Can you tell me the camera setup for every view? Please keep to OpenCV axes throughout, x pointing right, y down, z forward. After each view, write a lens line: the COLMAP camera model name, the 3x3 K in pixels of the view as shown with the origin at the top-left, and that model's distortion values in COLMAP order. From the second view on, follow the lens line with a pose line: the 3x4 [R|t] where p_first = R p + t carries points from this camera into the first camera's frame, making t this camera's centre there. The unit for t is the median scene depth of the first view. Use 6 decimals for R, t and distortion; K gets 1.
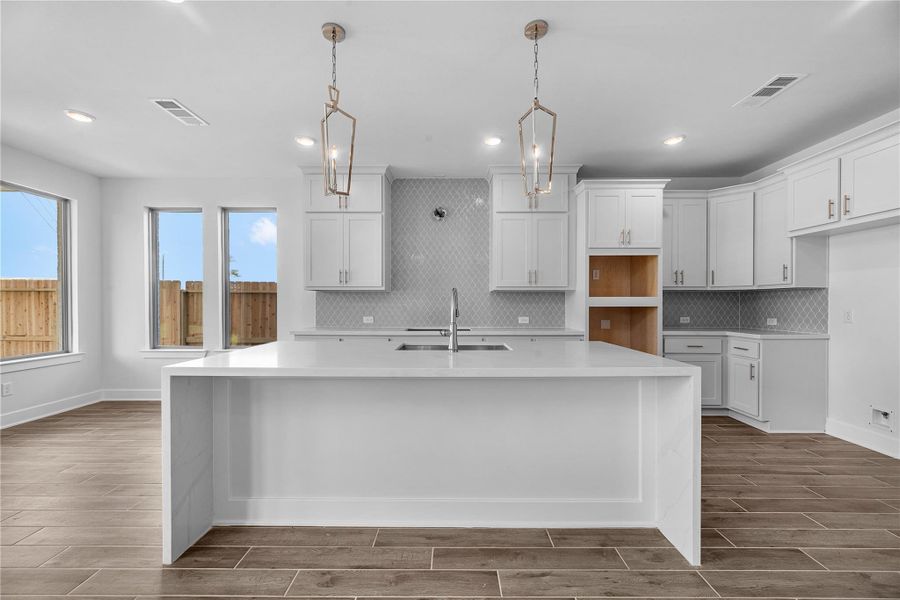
lens RADIAL K [[365.8, 0, 452.5], [0, 365.8, 306.2], [0, 0, 1]] dist [0.002480, 0.000160]
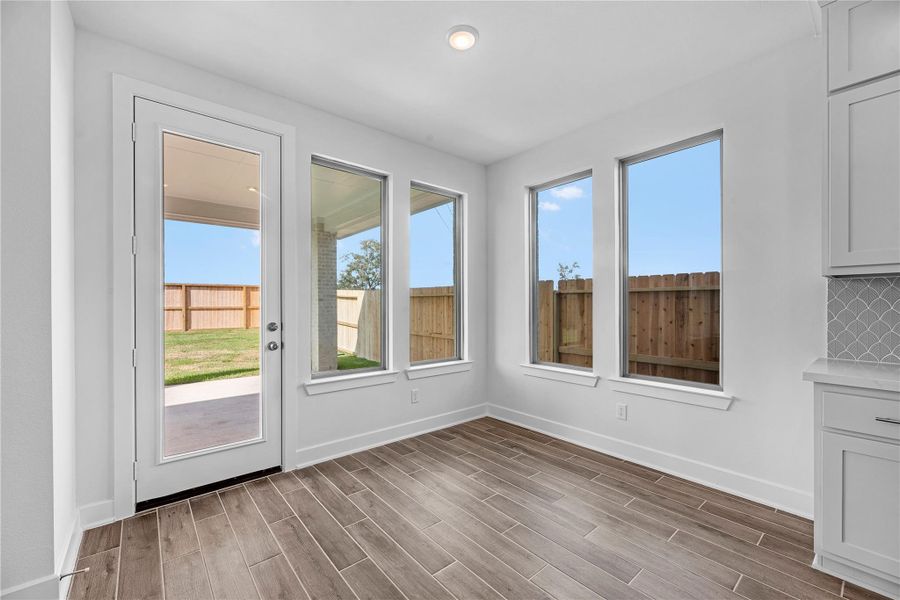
lens RADIAL K [[365.8, 0, 452.5], [0, 365.8, 306.2], [0, 0, 1]] dist [0.002480, 0.000160]
pose [[0.648613, -0.001505, -0.761117, -0.261179], [-0.003105, 0.999984, -0.004623, -0.003813], [0.761112, 0.005362, 0.648598, 0.281613]]
